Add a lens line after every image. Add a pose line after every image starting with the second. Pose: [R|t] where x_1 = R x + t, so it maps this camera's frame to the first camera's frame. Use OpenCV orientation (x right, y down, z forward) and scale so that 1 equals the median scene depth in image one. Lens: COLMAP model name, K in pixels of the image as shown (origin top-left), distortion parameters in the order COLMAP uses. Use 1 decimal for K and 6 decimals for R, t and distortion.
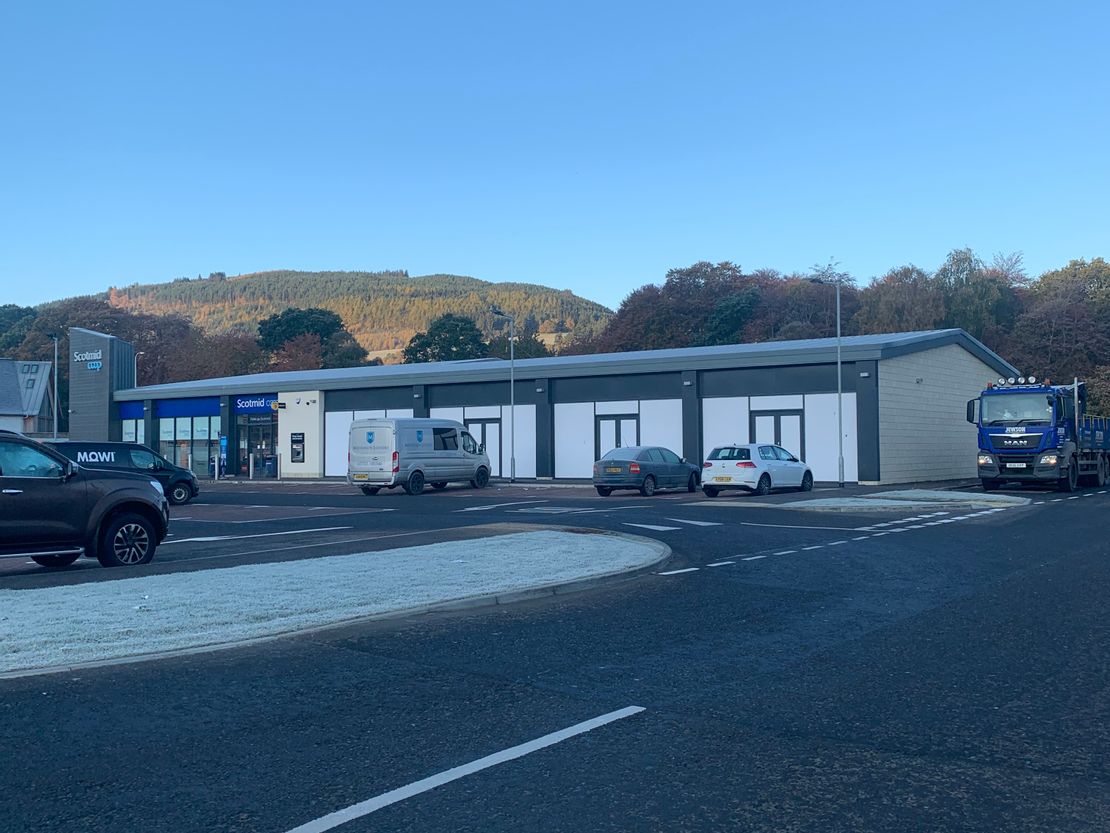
lens RADIAL K [[852.0, 0, 555.0], [0, 852.0, 416.5], [0, 0, 1]] dist [0.000042, 0.000097]
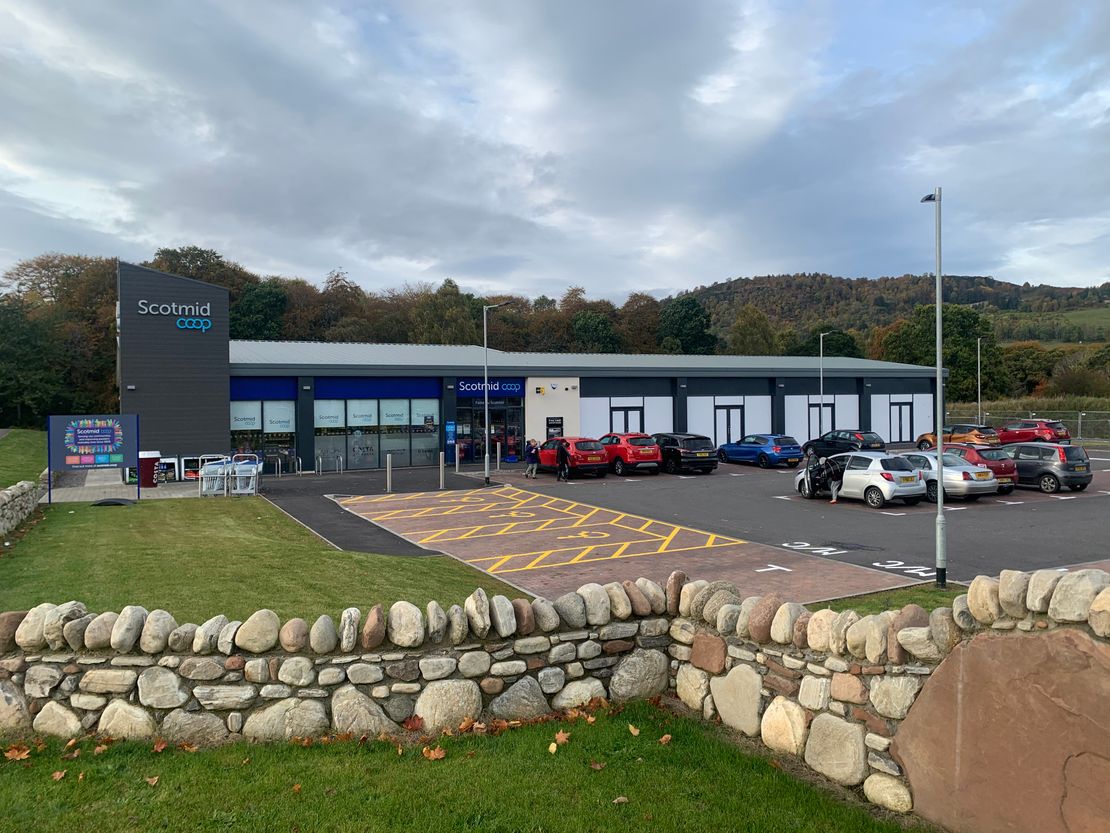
lens RADIAL K [[852.0, 0, 555.0], [0, 852.0, 416.5], [0, 0, 1]] dist [0.000042, 0.000097]
pose [[0.539316, 0.011802, 0.842021, -1.157068], [0.001066, 0.999891, -0.014698, 0.033236], [-0.842103, 0.008824, 0.539245, 0.433695]]
